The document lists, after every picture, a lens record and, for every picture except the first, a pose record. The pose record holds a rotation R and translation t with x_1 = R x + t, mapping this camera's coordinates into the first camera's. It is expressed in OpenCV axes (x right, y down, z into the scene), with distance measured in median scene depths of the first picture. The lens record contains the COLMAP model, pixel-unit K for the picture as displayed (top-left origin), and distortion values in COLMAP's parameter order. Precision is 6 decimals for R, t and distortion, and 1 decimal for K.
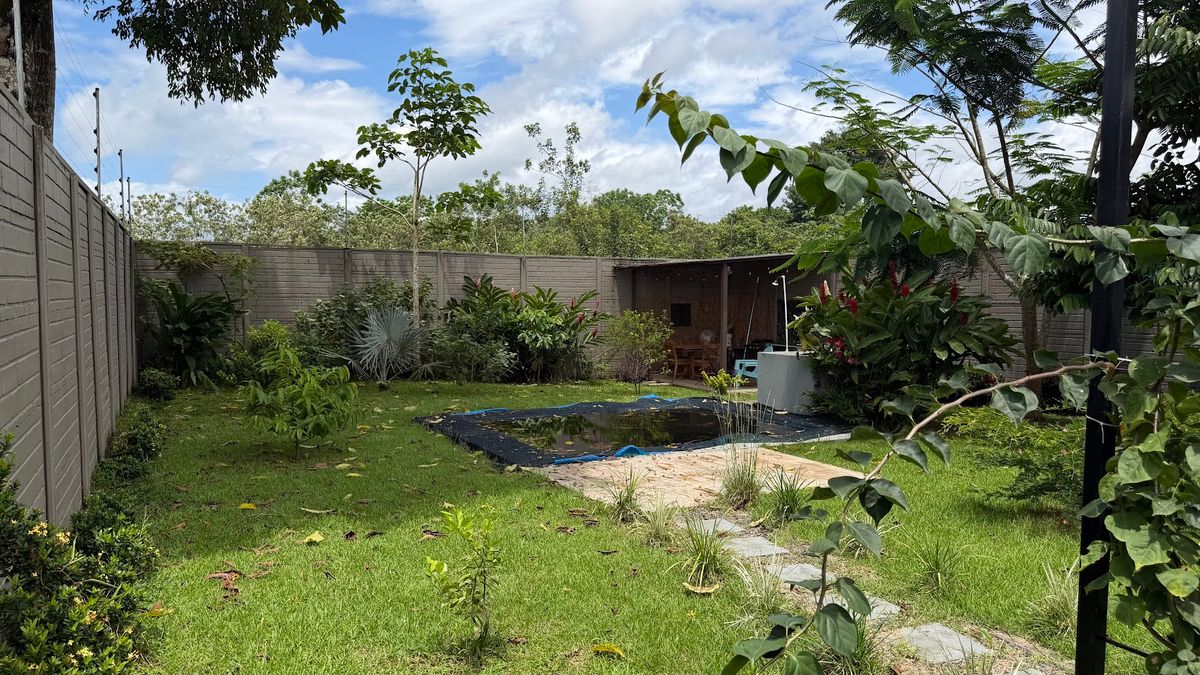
lens RADIAL K [[895.6, 0, 605.4], [0, 895.6, 334.5], [0, 0, 1]] dist [-0.001094, 0.062164]
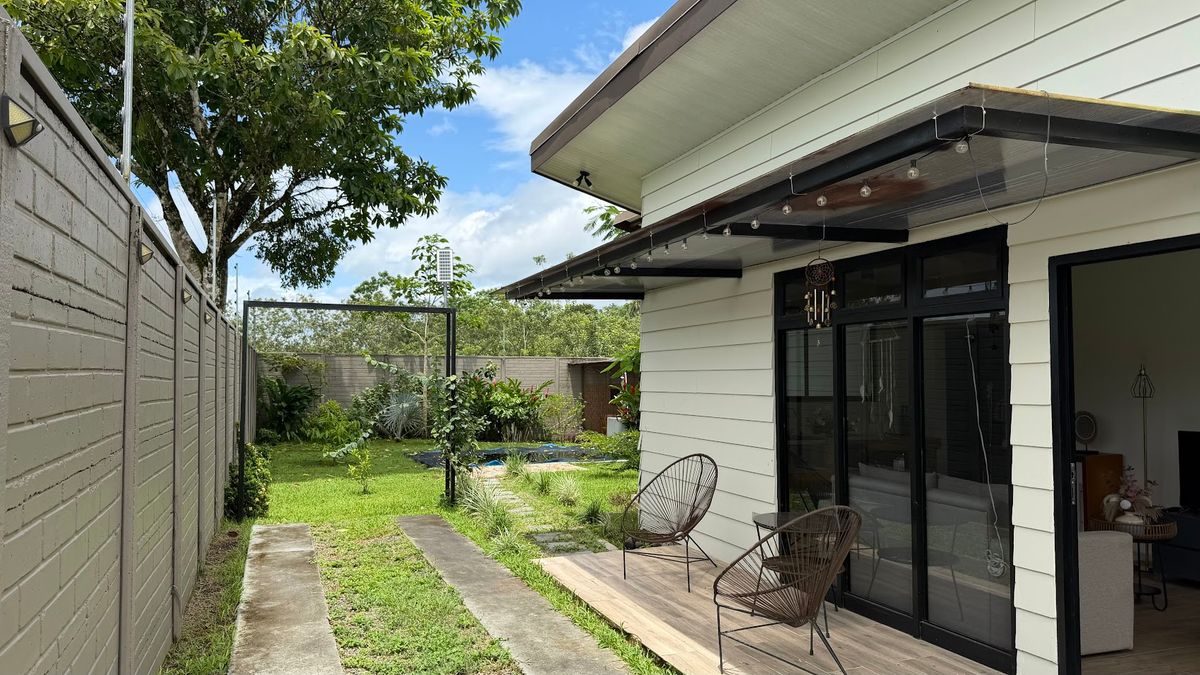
lens RADIAL K [[864.9, 0, 600.0], [0, 864.9, 337.5], [0, 0, 1]] dist [0.116103, -0.138371]
pose [[0.995535, -0.006570, -0.094167, 0.247947], [-0.002143, 0.995745, -0.092123, 0.014540], [0.094372, 0.091914, 0.991285, -0.525065]]
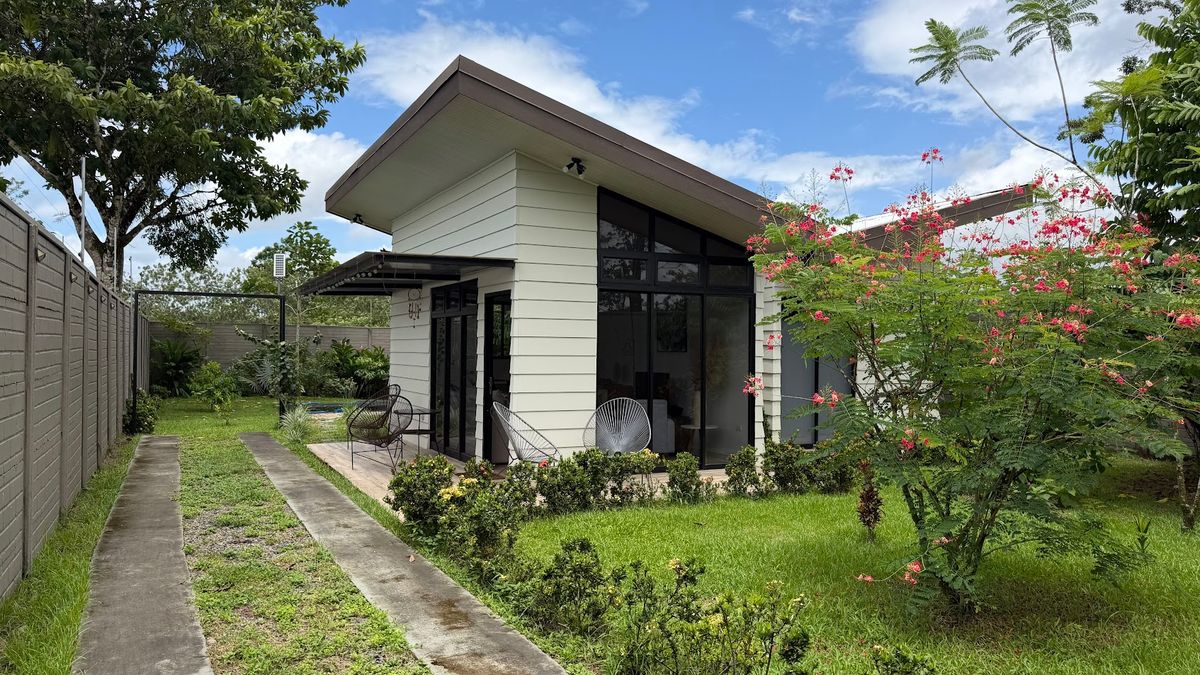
lens RADIAL K [[895.6, 0, 605.4], [0, 895.6, 334.5], [0, 0, 1]] dist [-0.001094, 0.062164]
pose [[0.999981, 0.005531, -0.002840, 0.441541], [-0.005693, 0.998130, -0.060864, 0.034341], [0.002498, 0.060879, 0.998142, -0.886094]]
